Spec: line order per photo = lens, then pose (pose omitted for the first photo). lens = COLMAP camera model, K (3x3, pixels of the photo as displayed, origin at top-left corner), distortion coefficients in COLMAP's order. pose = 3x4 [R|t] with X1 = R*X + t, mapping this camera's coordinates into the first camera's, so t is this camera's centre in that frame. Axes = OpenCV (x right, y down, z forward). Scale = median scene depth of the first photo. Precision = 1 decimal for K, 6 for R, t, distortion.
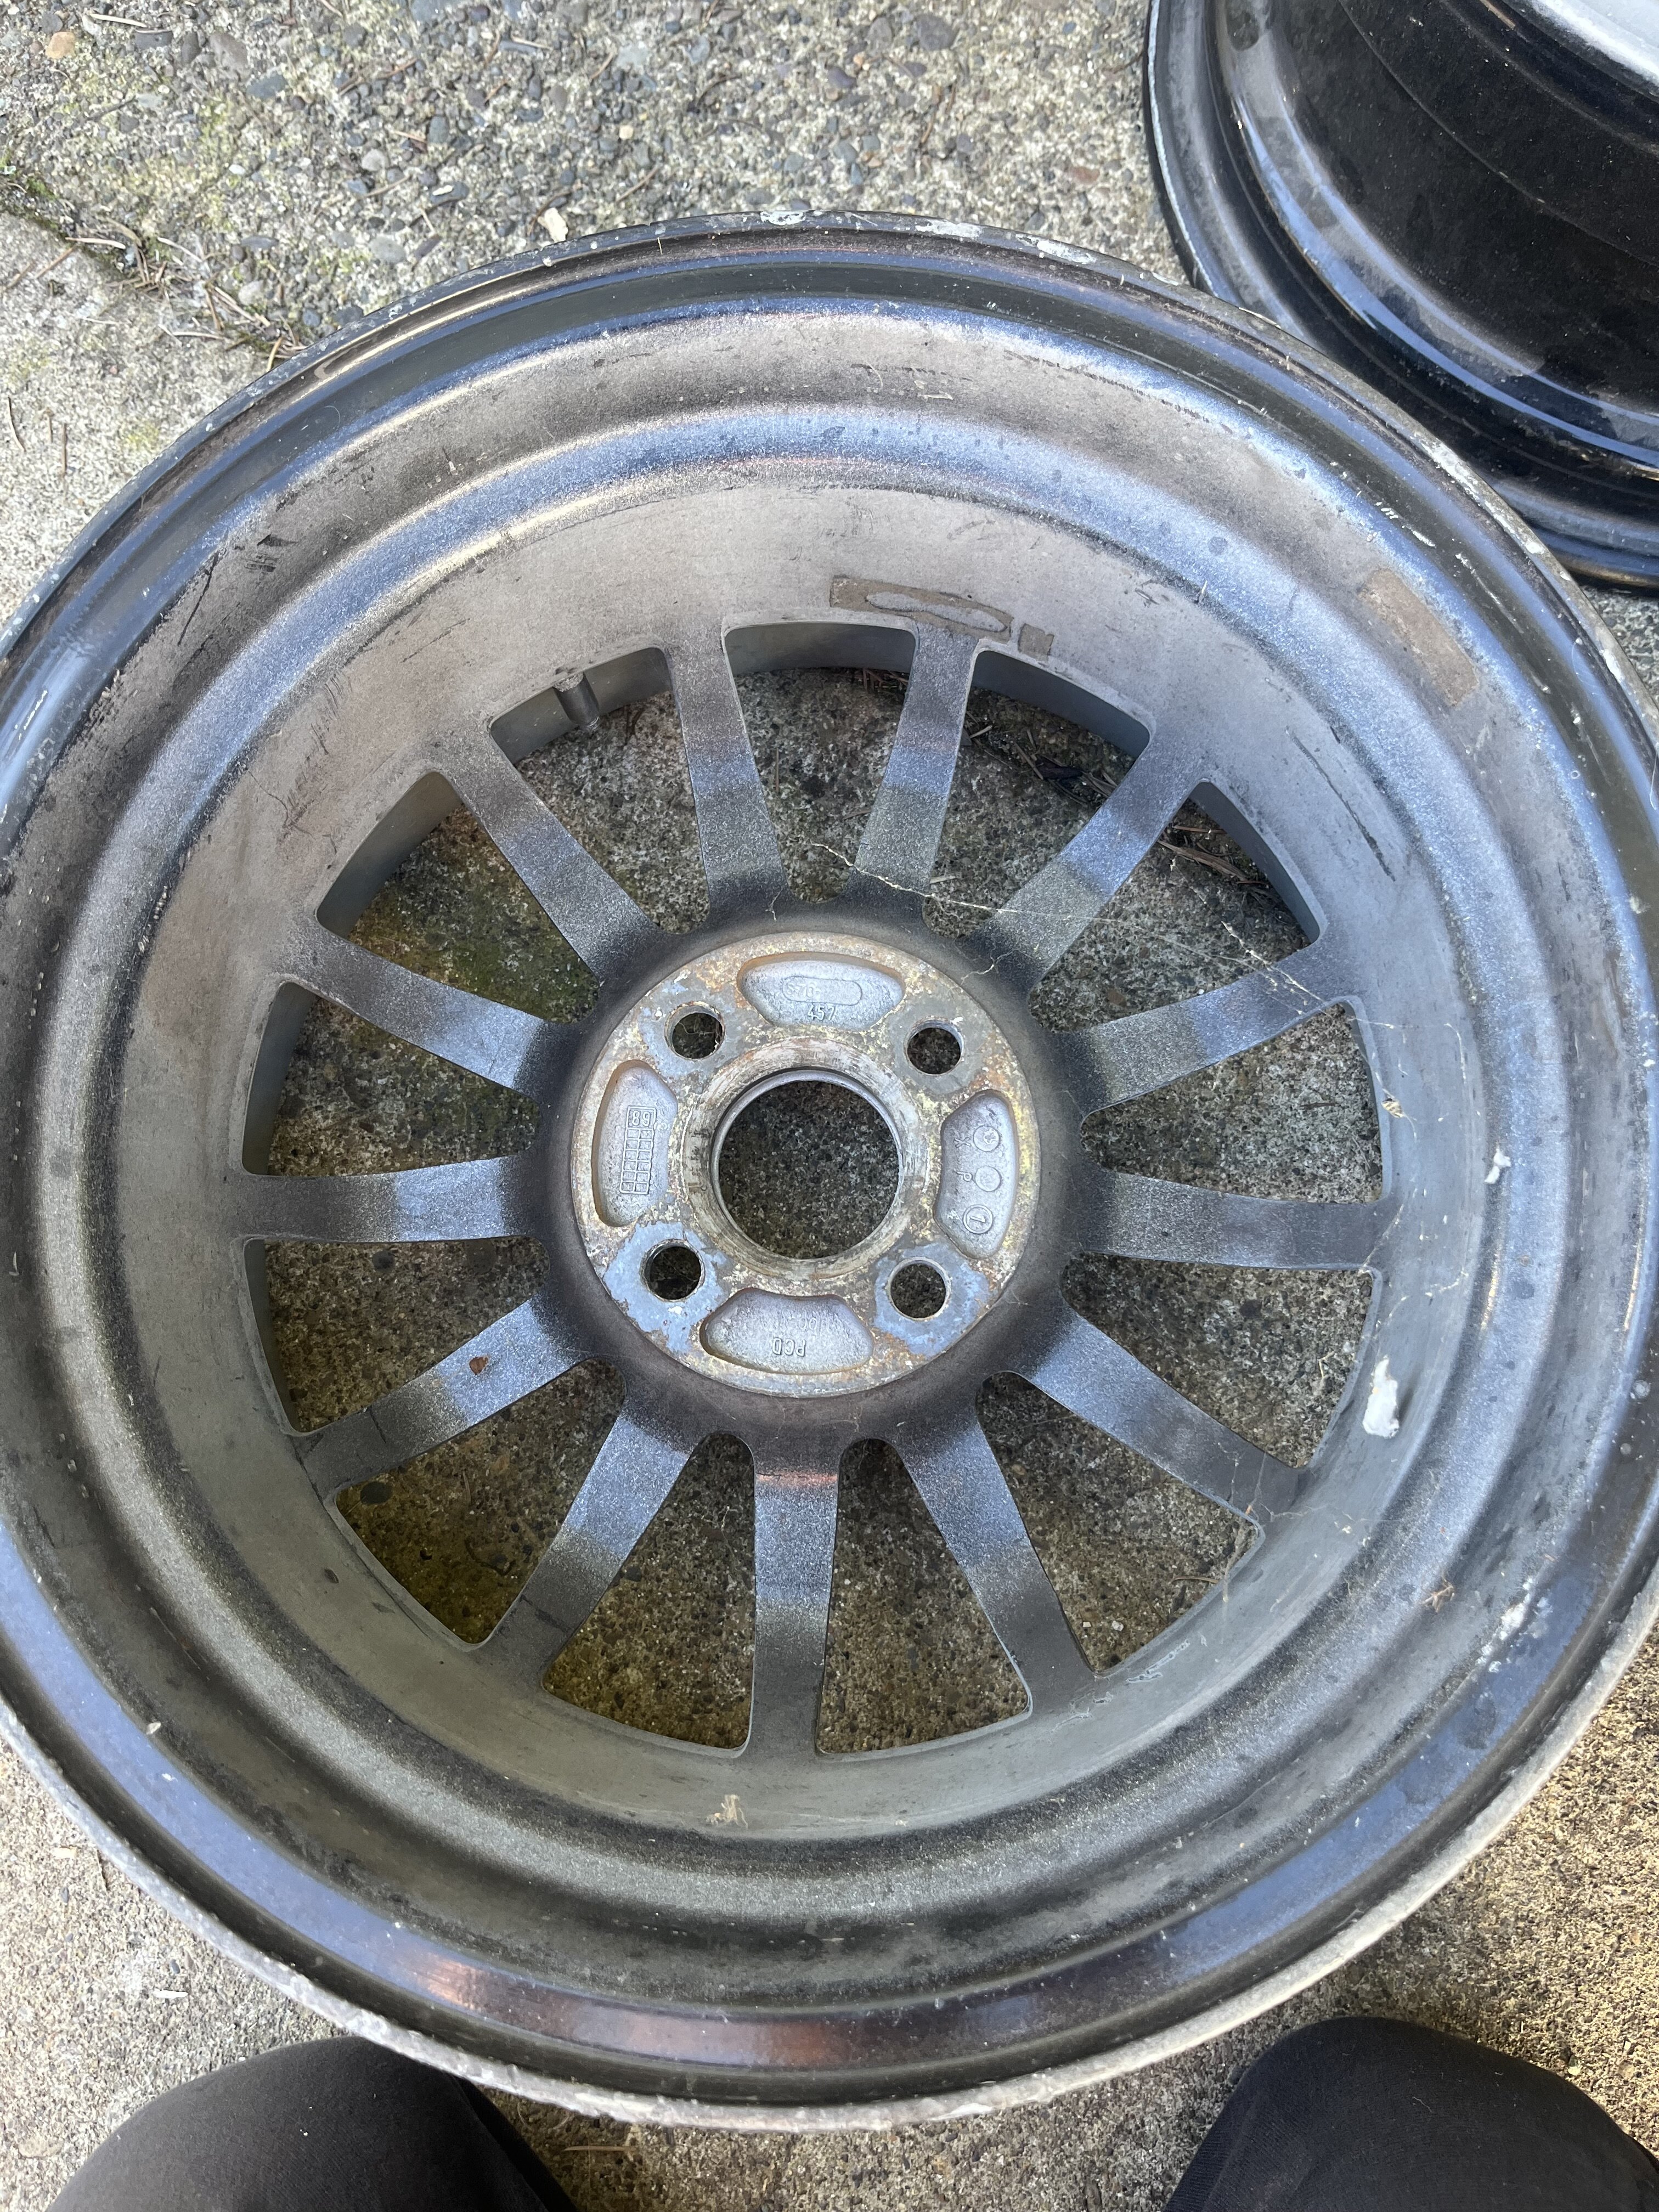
lens RADIAL K [[1679.8, 0, 853.3], [0, 1679.8, 1107.2], [0, 0, 1]] dist [-0.016980, -0.019172]
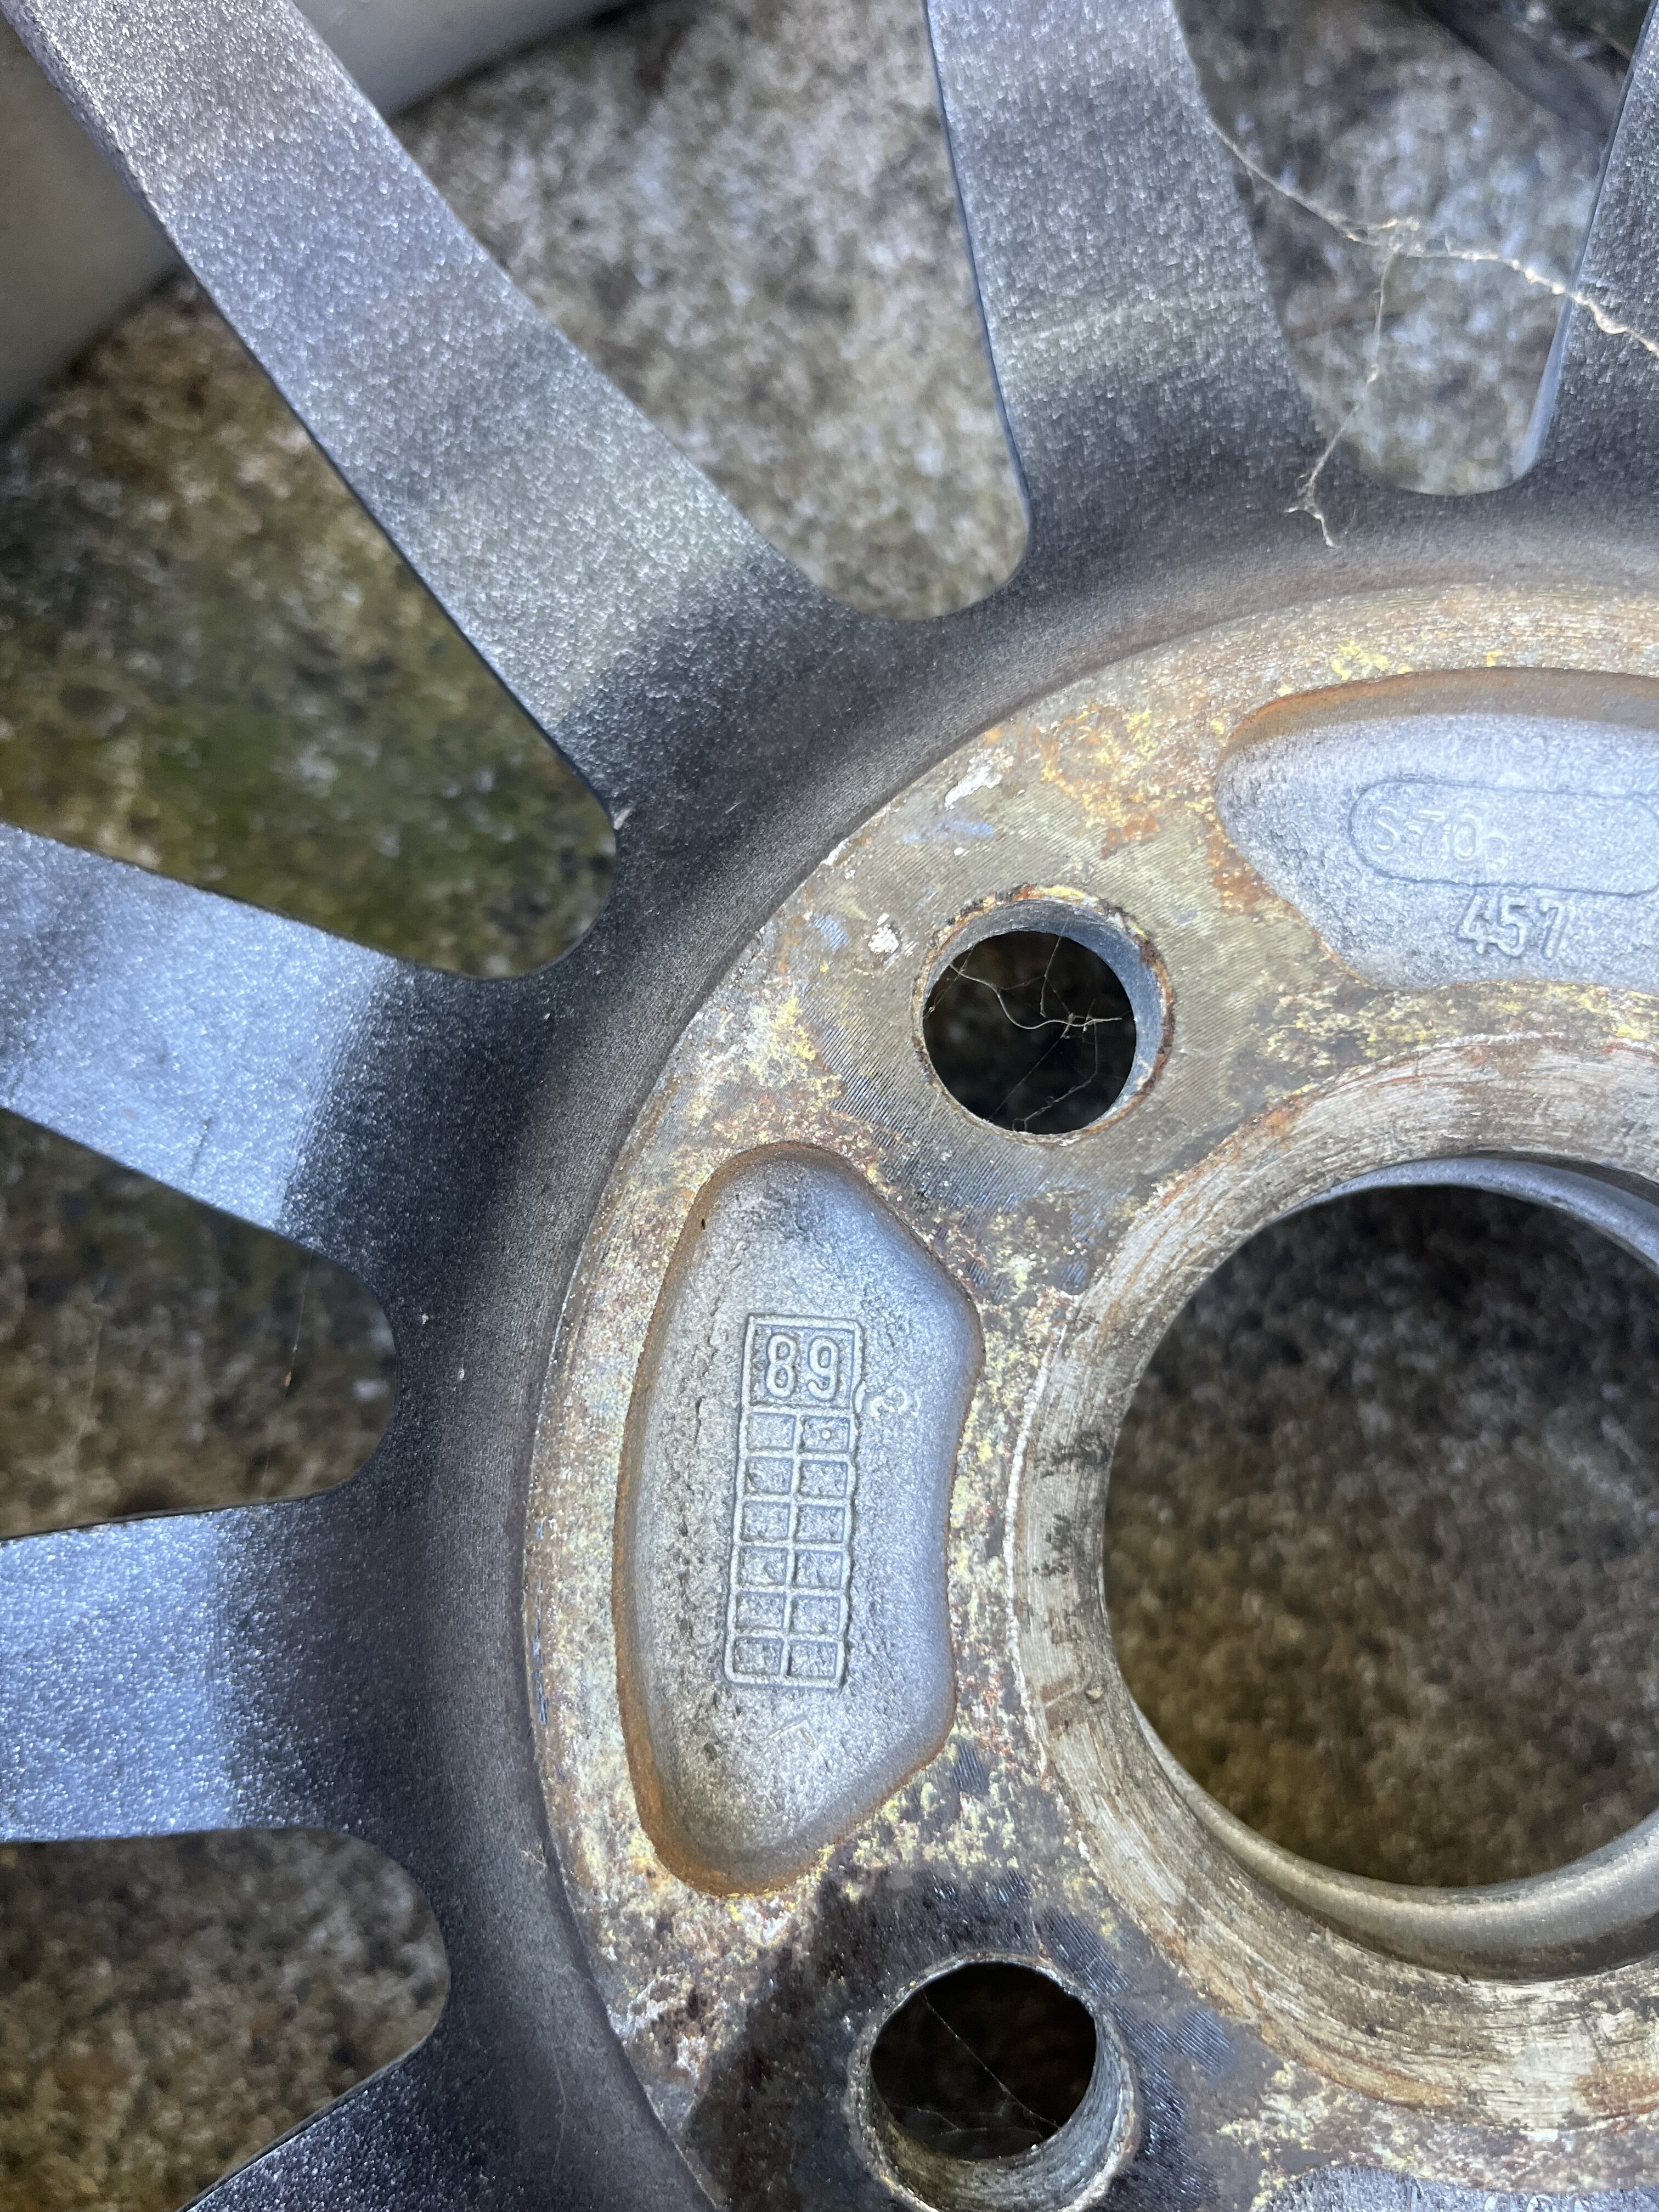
lens RADIAL K [[1679.8, 0, 809.3], [0, 1679.8, 1120.2], [0, 0, 1]] dist [-0.016980, -0.019172]
pose [[0.999702, -0.011775, 0.021384, -0.127204], [0.009956, 0.996480, 0.083240, -0.048573], [-0.022289, -0.083002, 0.996300, 0.741374]]
